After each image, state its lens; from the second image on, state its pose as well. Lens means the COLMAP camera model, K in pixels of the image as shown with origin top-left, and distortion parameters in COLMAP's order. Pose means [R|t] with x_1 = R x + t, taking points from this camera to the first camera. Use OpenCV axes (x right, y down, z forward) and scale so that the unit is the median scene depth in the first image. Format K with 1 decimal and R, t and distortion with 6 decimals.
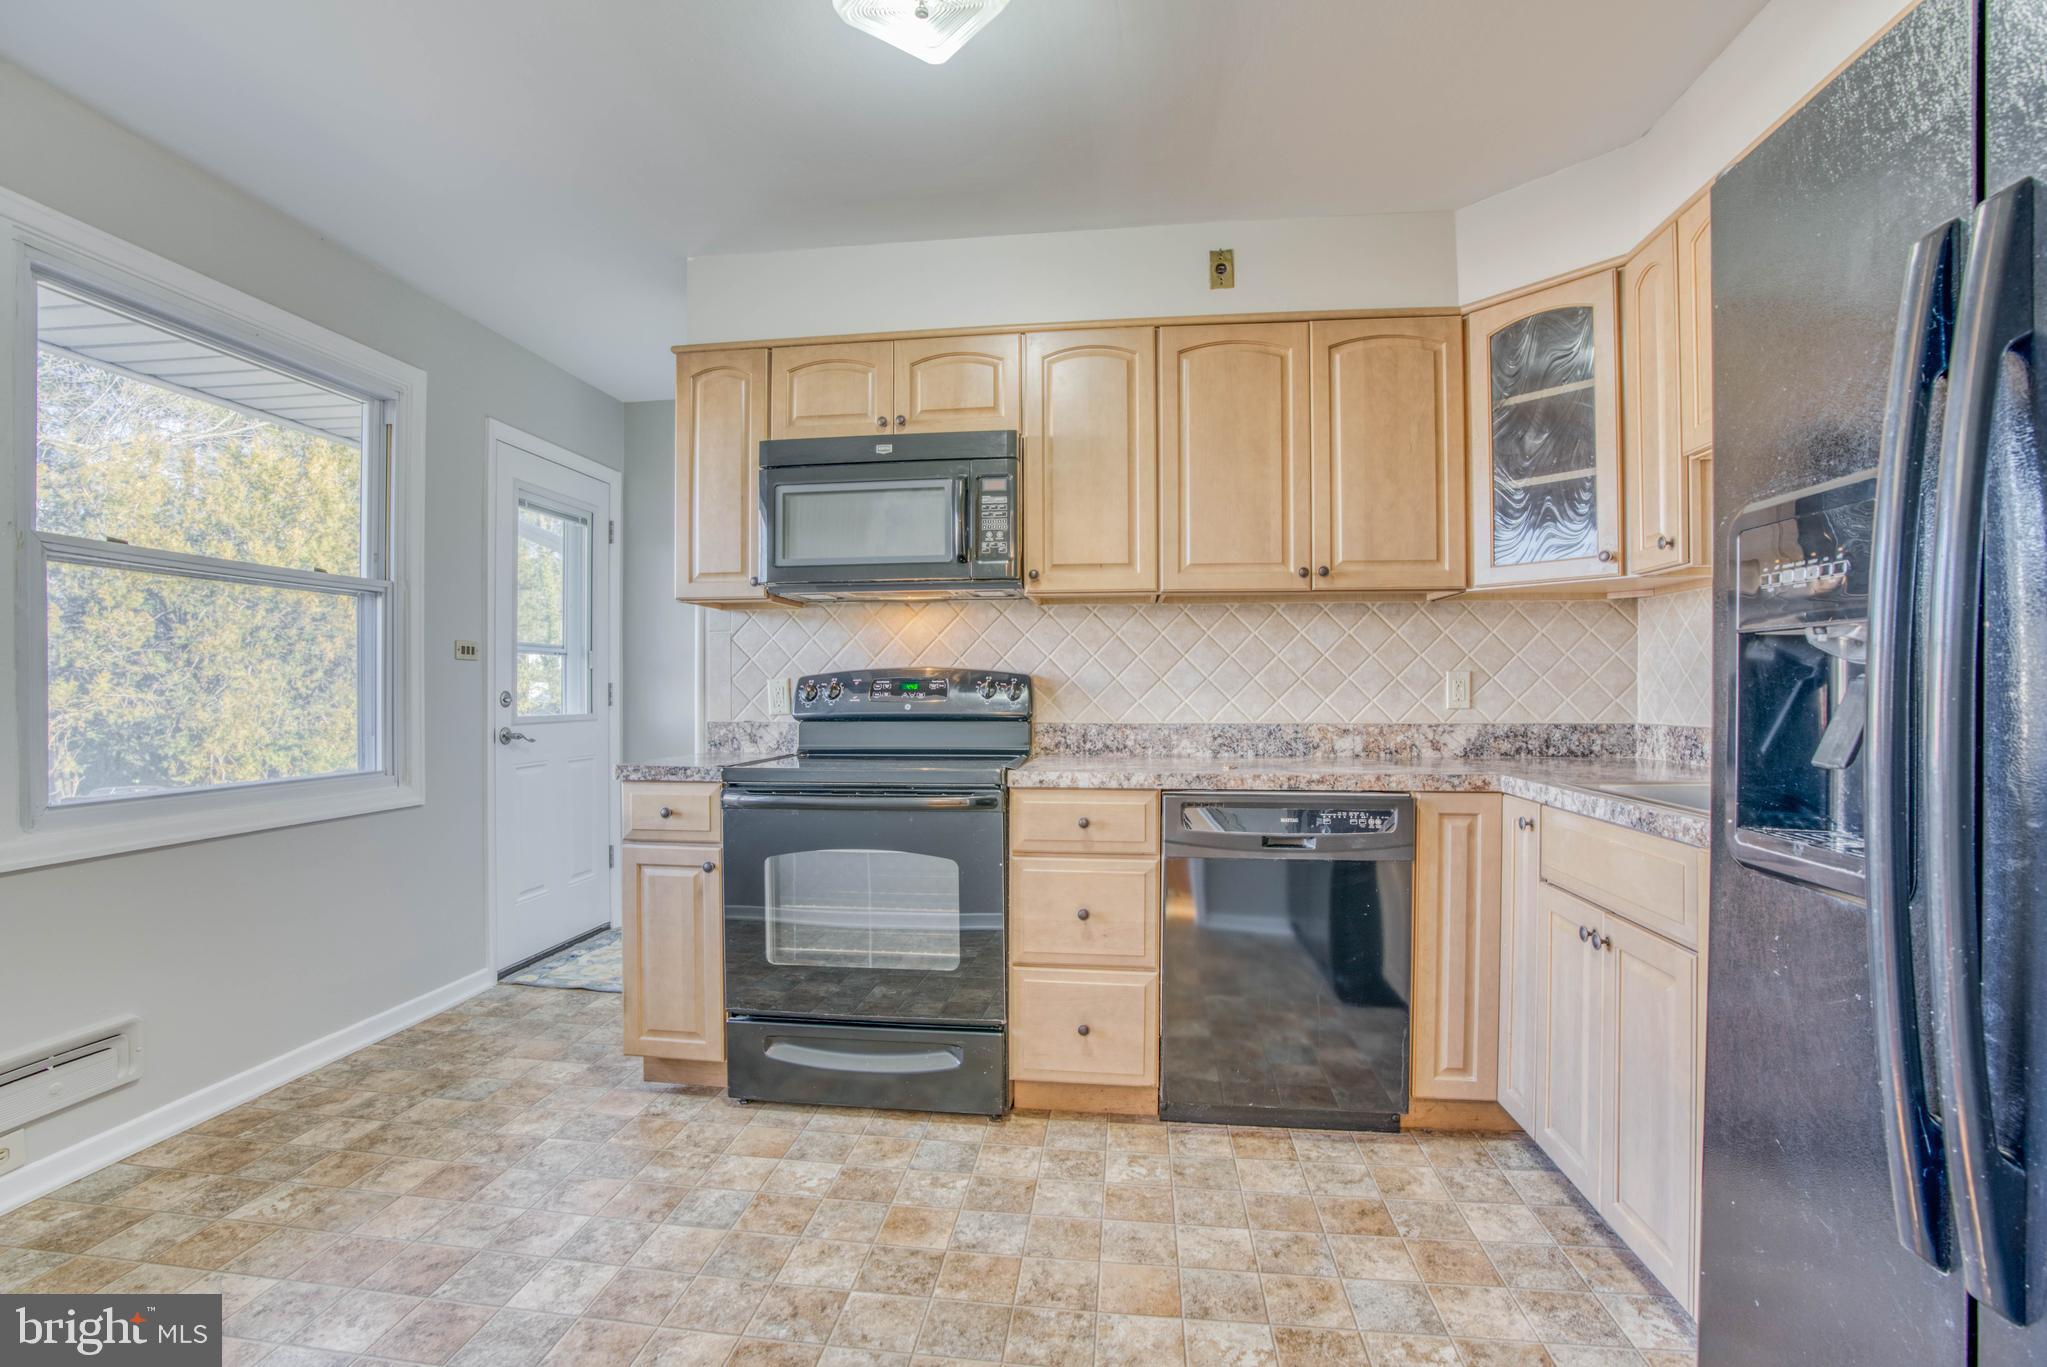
lens RADIAL K [[936.6, 0, 1001.6], [0, 936.6, 699.3], [0, 0, 1]] dist [-0.067353, 0.024183]
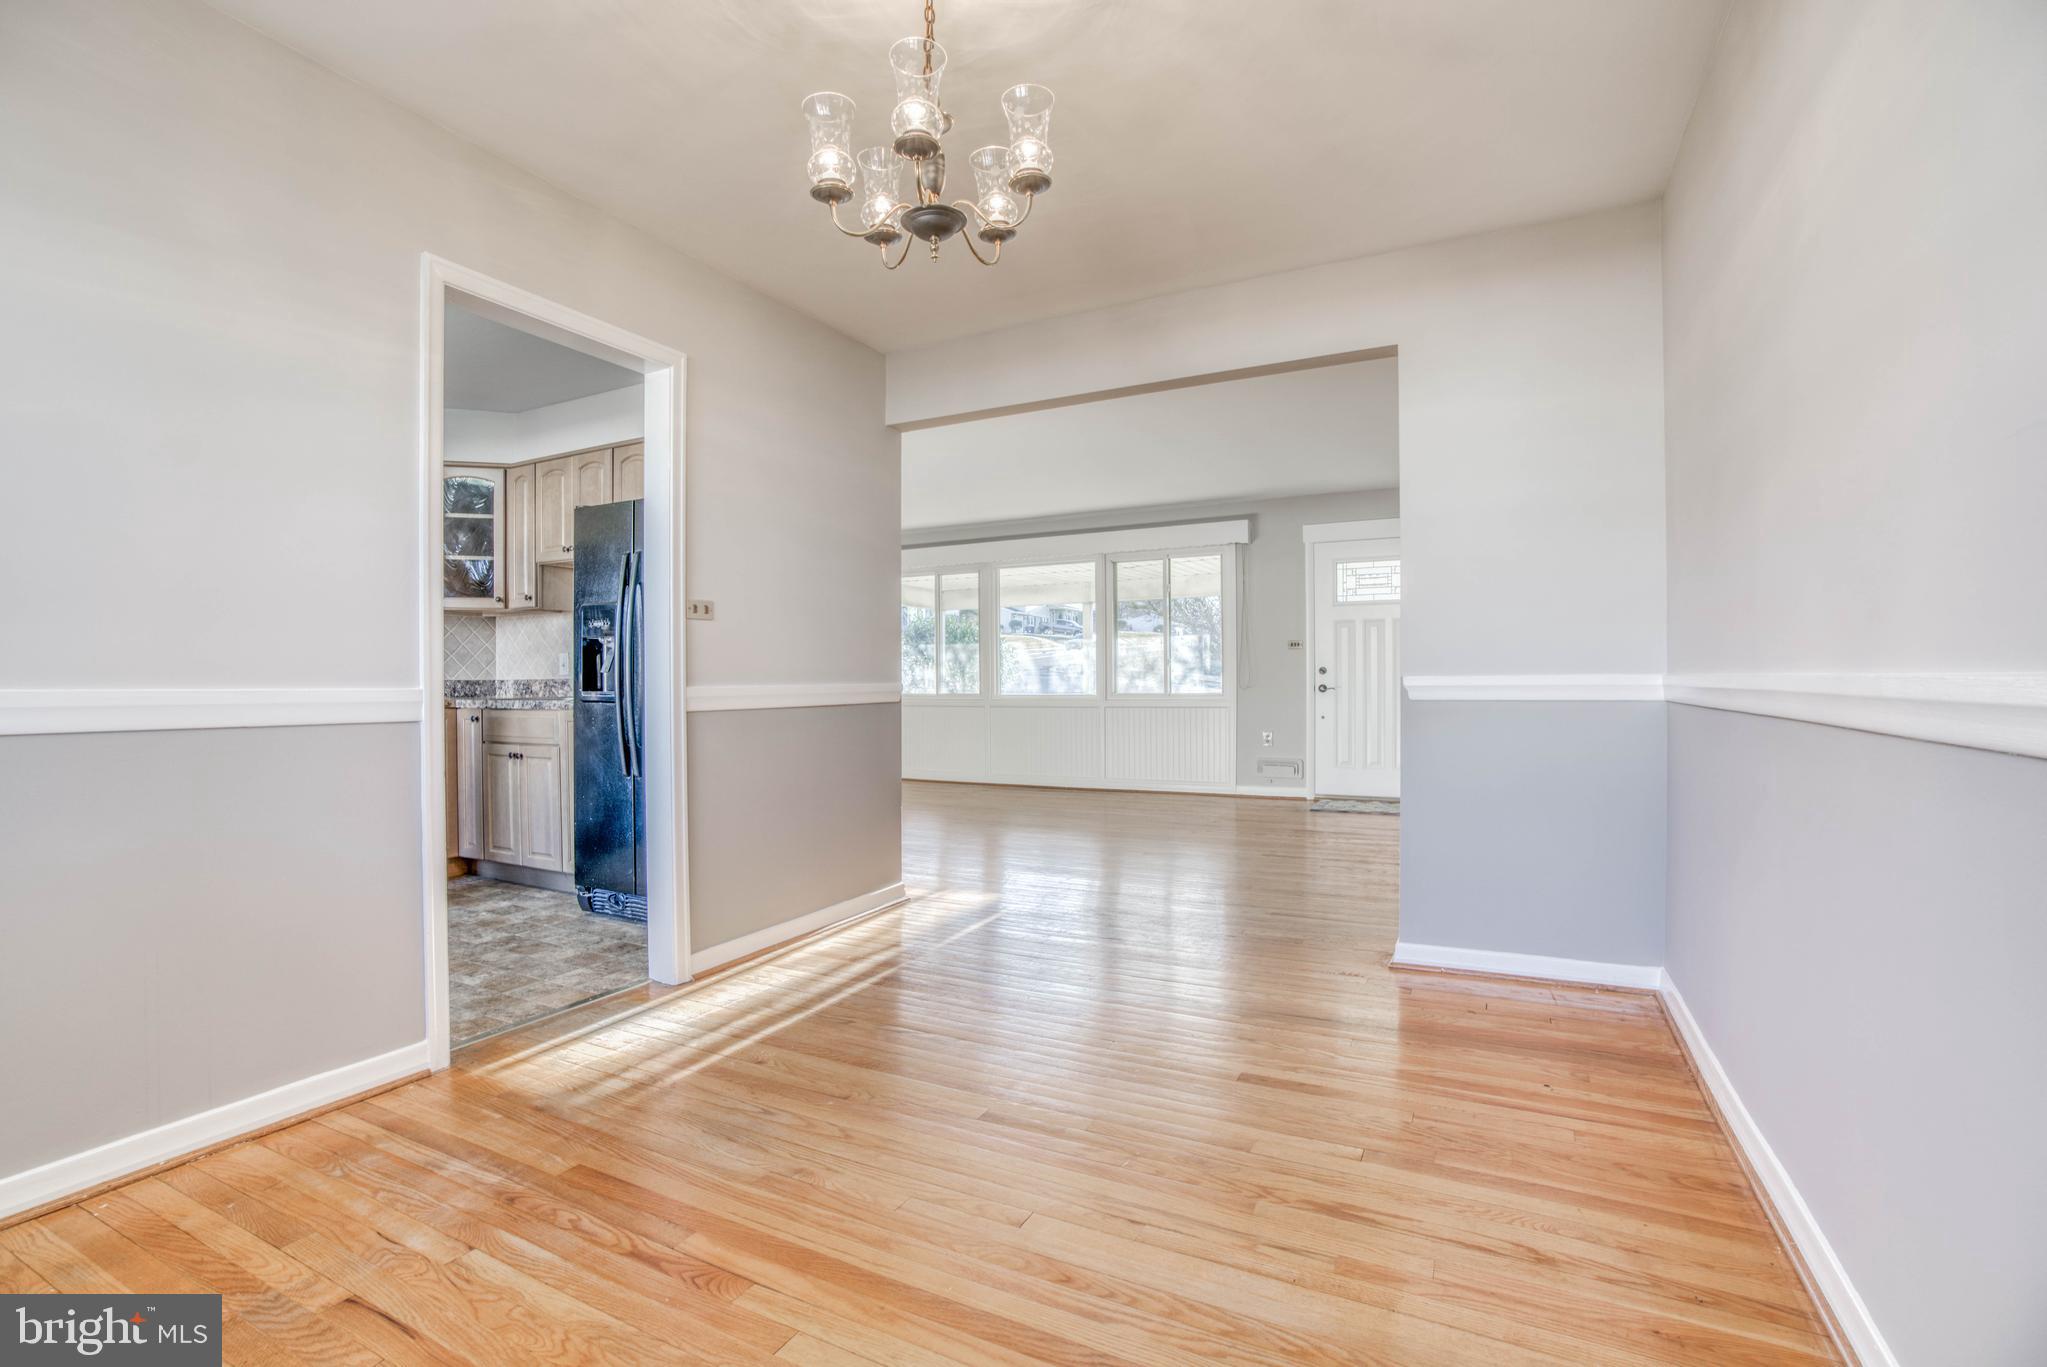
lens RADIAL K [[936.6, 0, 1005.2], [0, 936.6, 688.5], [0, 0, 1]] dist [-0.067353, 0.024183]
pose [[0.343289, -0.007109, 0.939203, -0.839782], [0.013220, 0.999909, 0.002737, 0.057267], [-0.939137, 0.011477, 0.343352, -0.760094]]
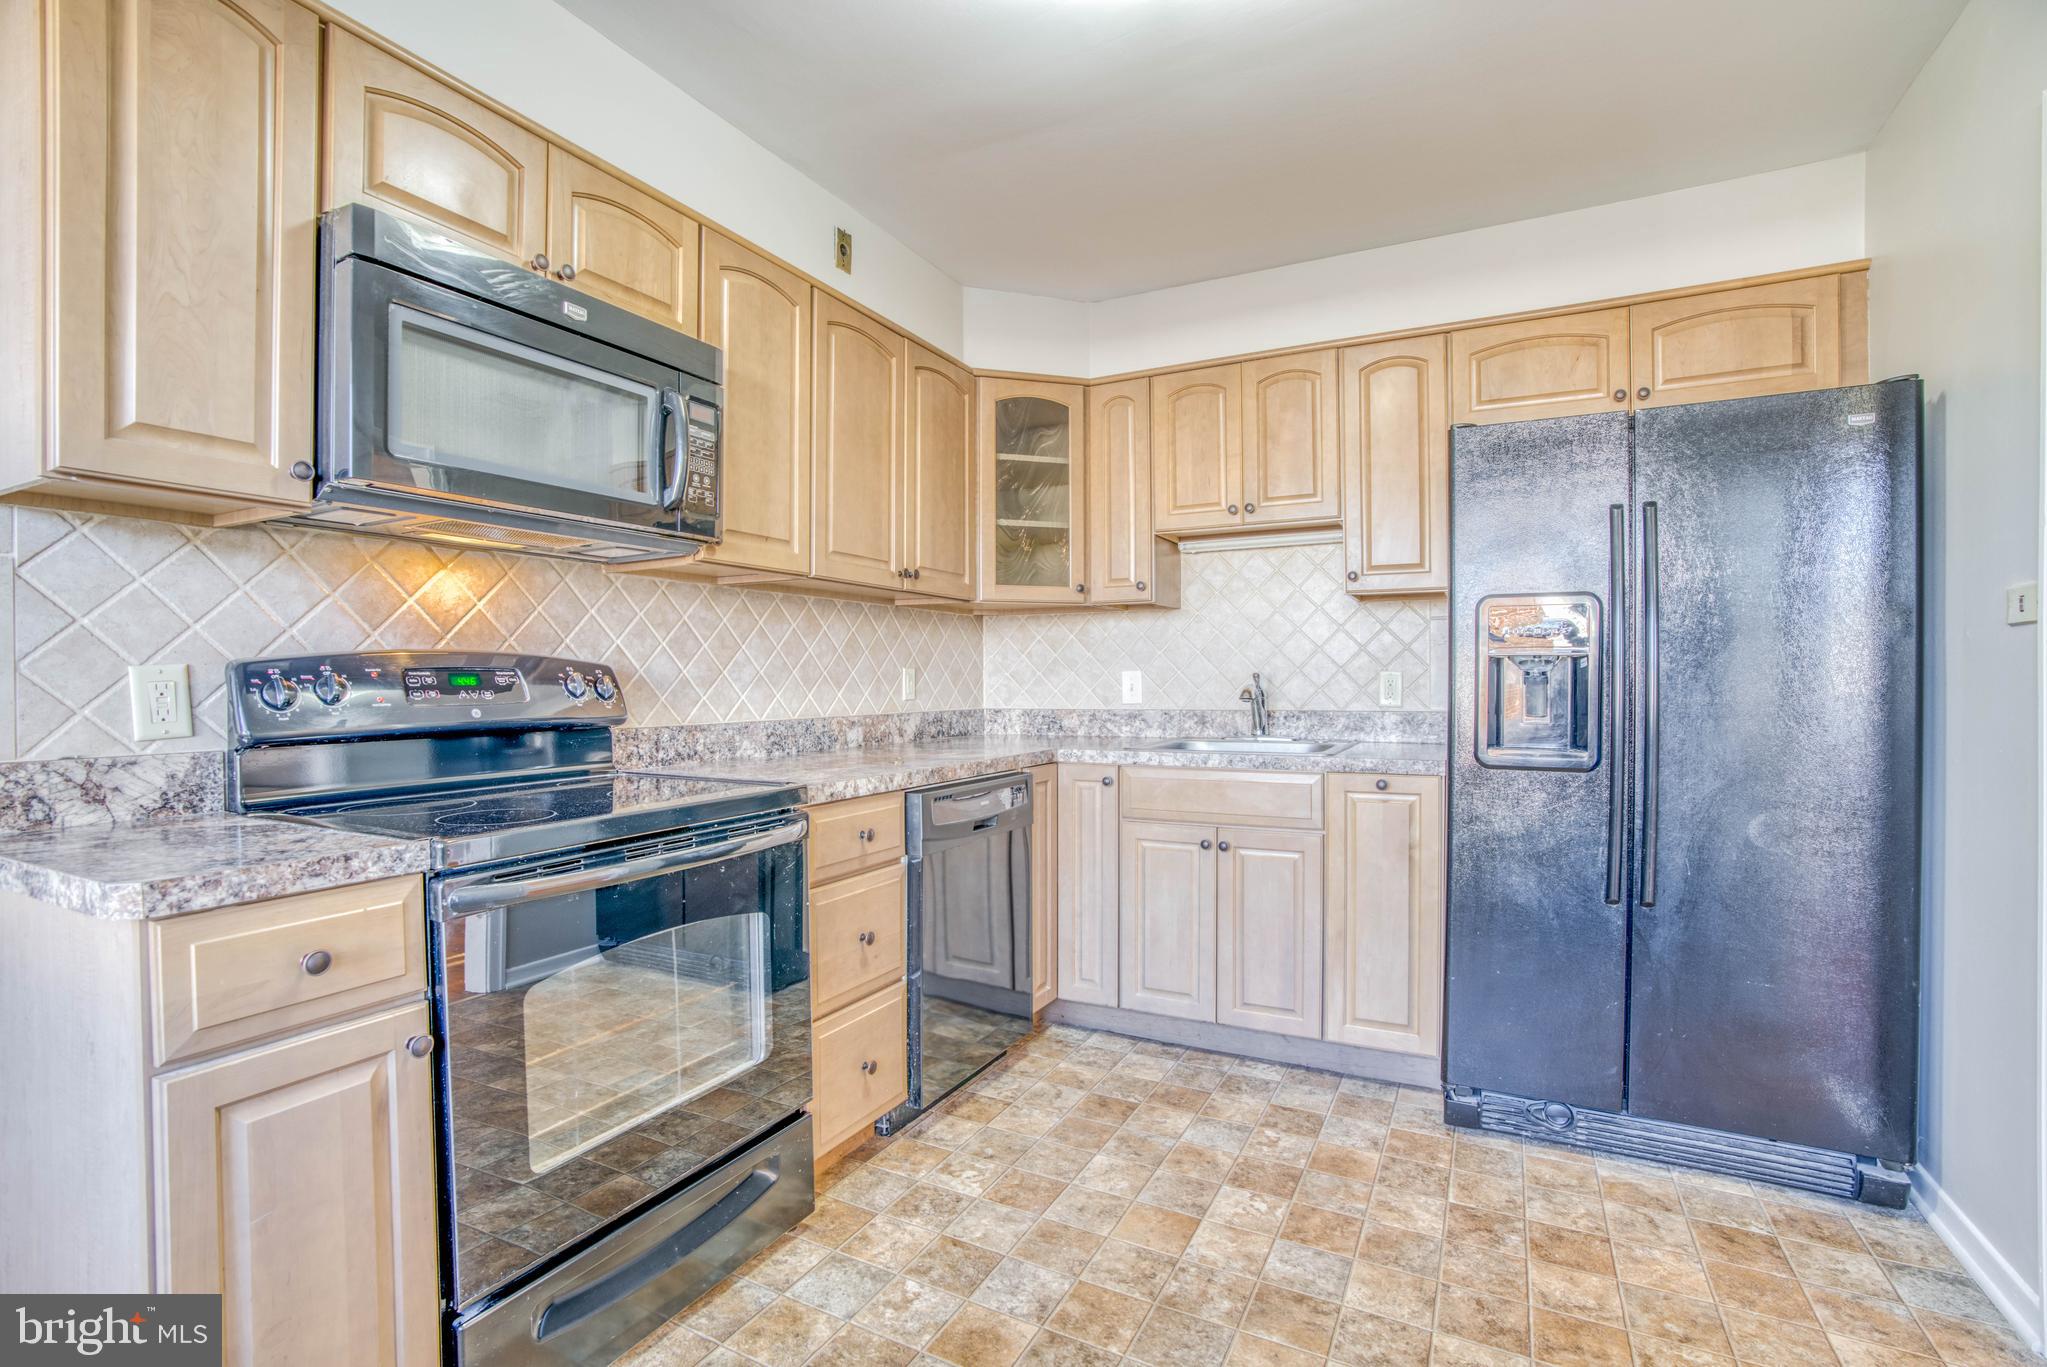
lens RADIAL K [[936.6, 0, 998.2], [0, 936.6, 690.8], [0, 0, 1]] dist [-0.067353, 0.024183]
pose [[0.357264, -0.009613, 0.933954, -0.621582], [0.011923, 0.999912, 0.005732, -0.007417], [-0.933928, 0.009087, 0.357347, 0.510459]]
